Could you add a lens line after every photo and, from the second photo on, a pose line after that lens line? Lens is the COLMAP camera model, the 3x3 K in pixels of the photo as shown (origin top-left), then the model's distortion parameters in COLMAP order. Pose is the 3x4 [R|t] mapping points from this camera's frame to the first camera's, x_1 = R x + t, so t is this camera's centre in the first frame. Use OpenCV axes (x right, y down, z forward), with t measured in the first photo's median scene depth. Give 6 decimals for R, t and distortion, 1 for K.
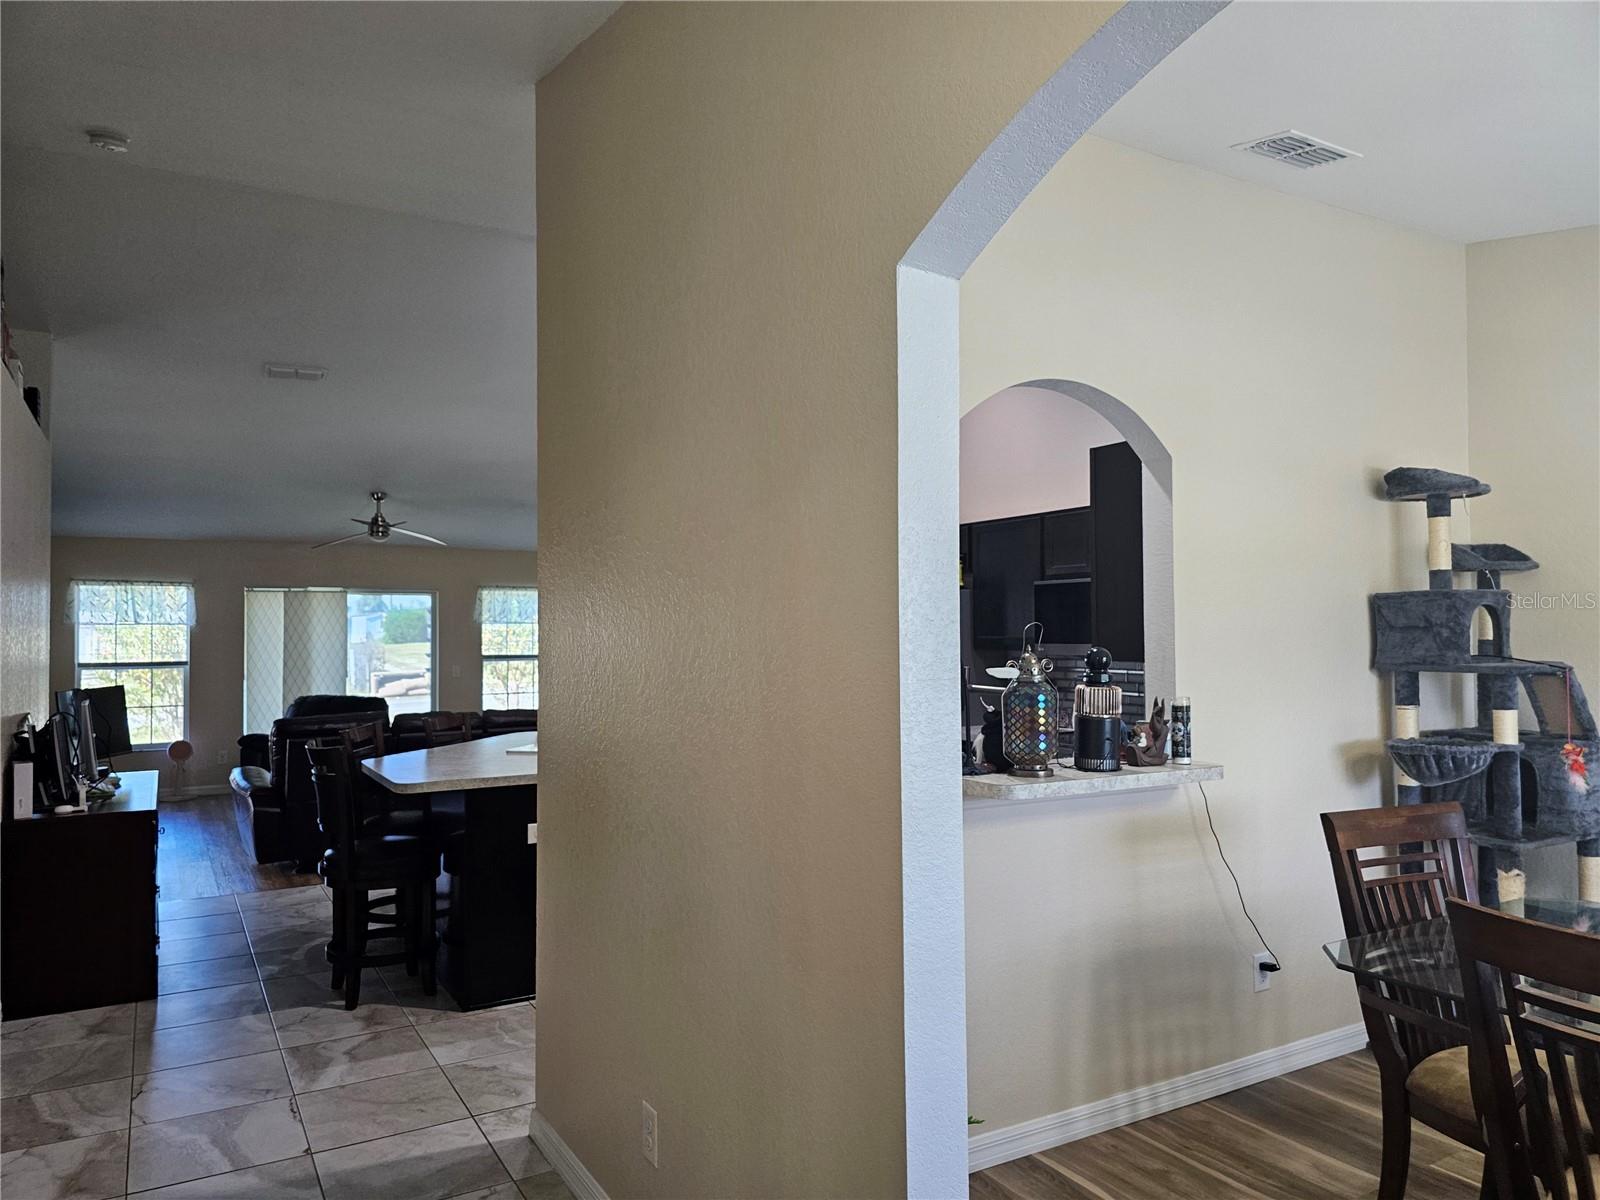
lens RADIAL K [[1089.5, 0, 796.6], [0, 1089.5, 600.0], [0, 0, 1]] dist [0.019510, -0.000646]
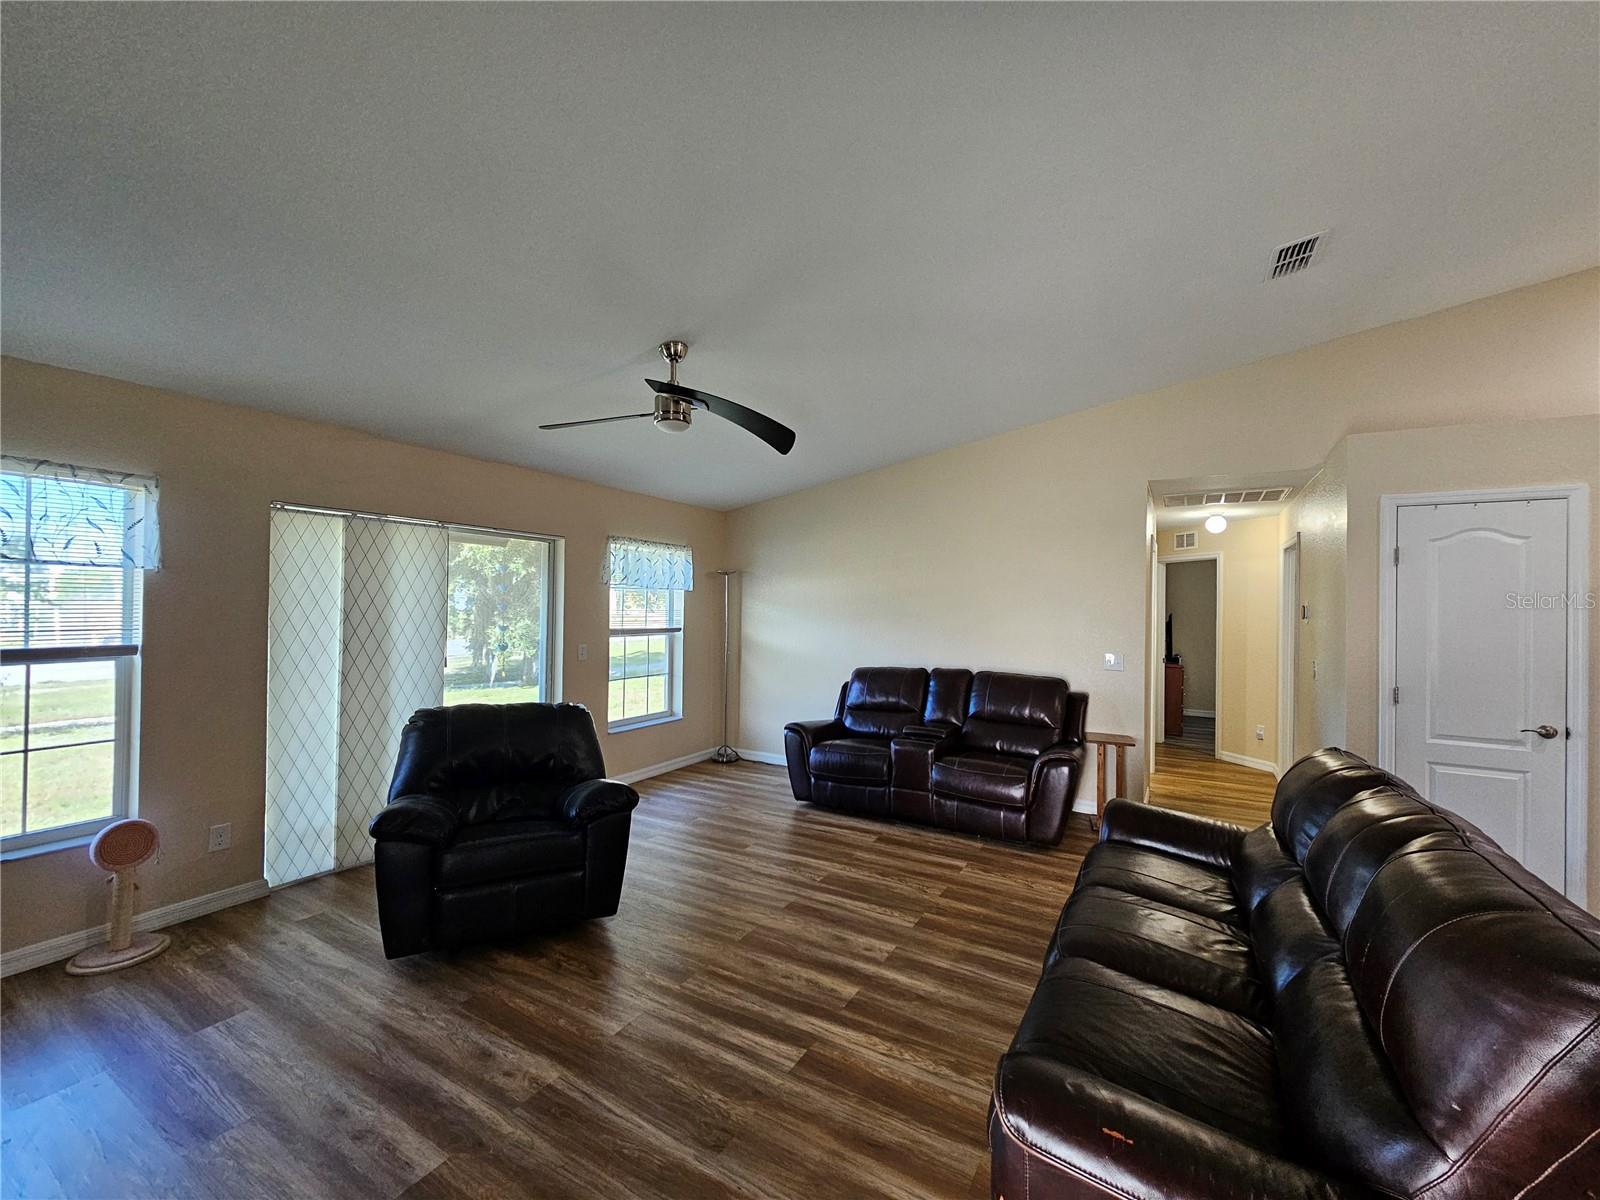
lens RADIAL K [[640.0, 0, 801.6], [0, 640.0, 599.8], [0, 0, 1]] dist [-0.008478, -0.000014]
pose [[0.868851, 0.026172, 0.494381, -0.423603], [-0.037536, 0.999210, 0.013071, 0.021148], [-0.493649, -0.029913, 0.869147, 0.598464]]
